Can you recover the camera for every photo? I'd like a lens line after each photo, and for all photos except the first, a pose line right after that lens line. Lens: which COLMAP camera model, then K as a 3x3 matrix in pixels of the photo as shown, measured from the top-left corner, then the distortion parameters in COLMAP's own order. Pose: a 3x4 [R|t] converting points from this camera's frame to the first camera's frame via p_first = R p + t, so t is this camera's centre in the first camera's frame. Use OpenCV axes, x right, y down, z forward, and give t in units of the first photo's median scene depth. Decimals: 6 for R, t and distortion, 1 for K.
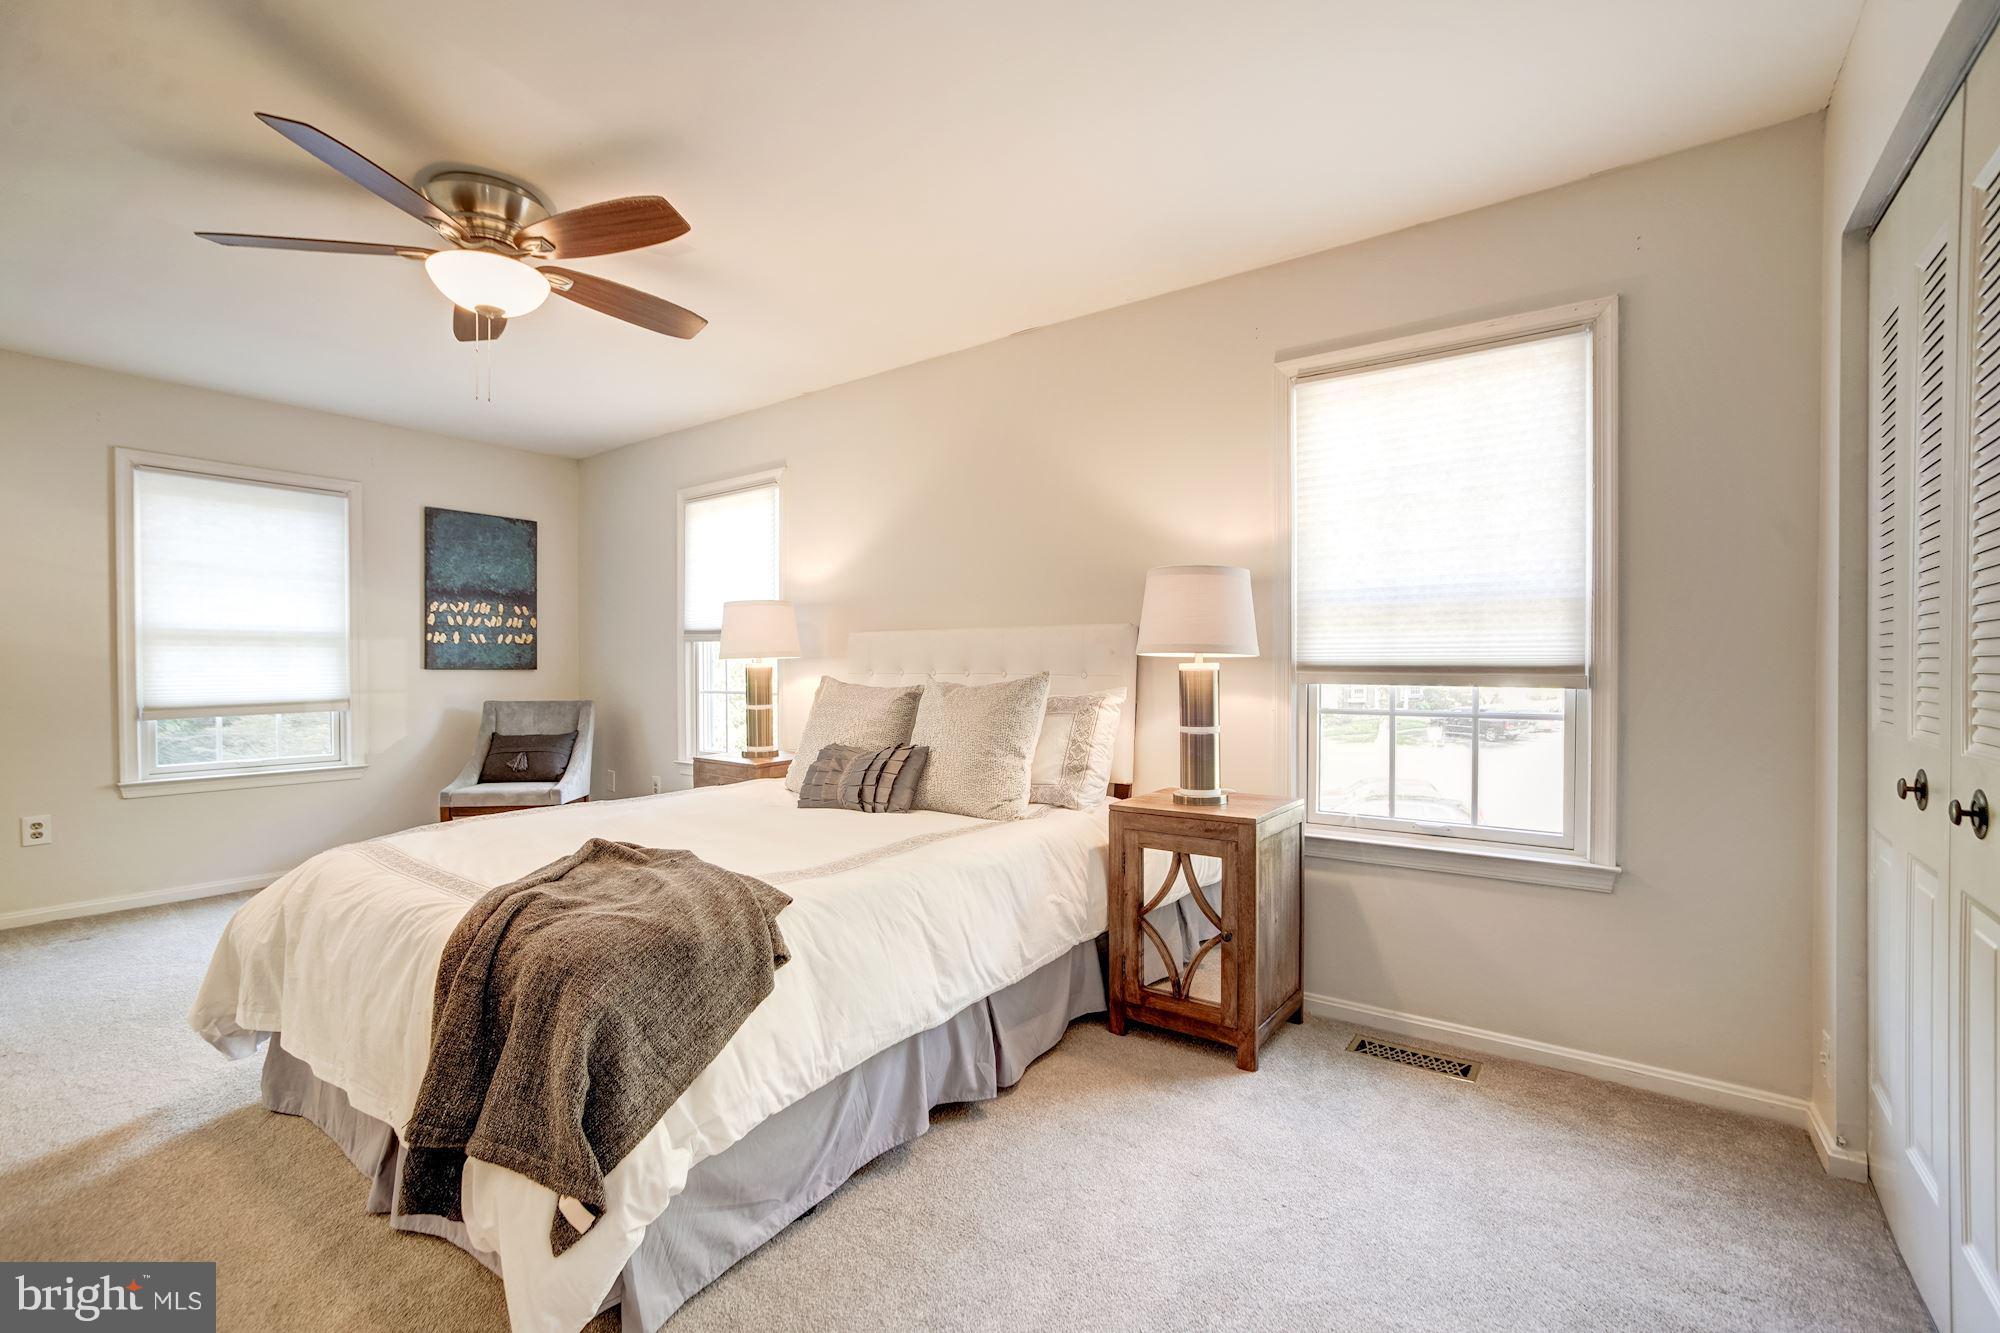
lens RADIAL K [[880.4, 0, 983.6], [0, 880.4, 667.1], [0, 0, 1]] dist [-0.046251, 0.022142]
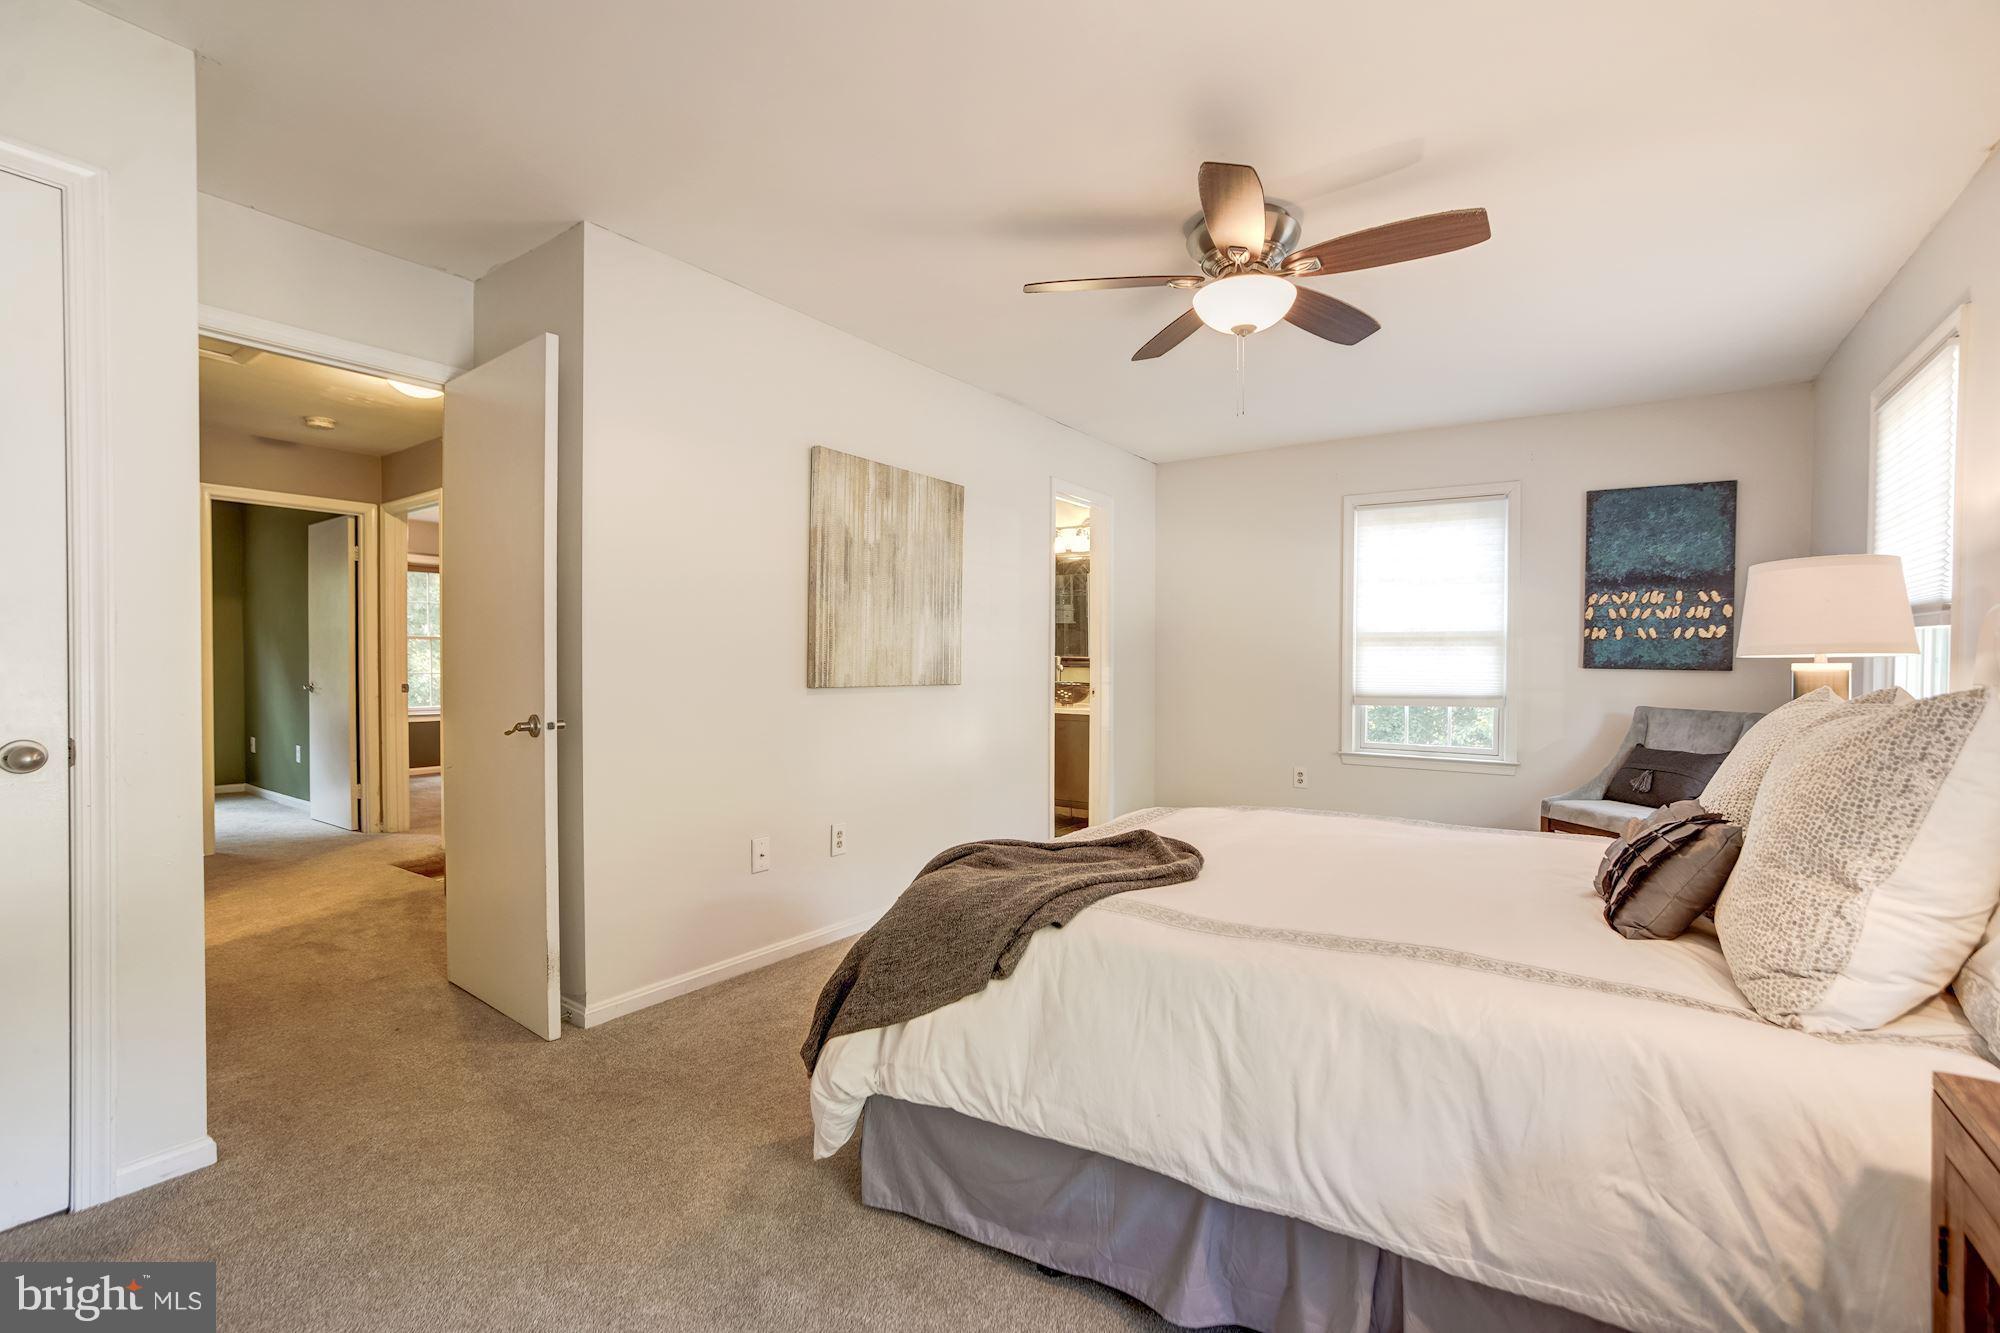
lens RADIAL K [[880.4, 0, 983.6], [0, 880.4, 667.1], [0, 0, 1]] dist [-0.046251, 0.022142]
pose [[0.045674, 0.010848, -0.998897, 0.244037], [-0.009800, 0.999898, 0.010411, -0.001896], [0.998908, 0.009314, 0.045776, 0.317903]]
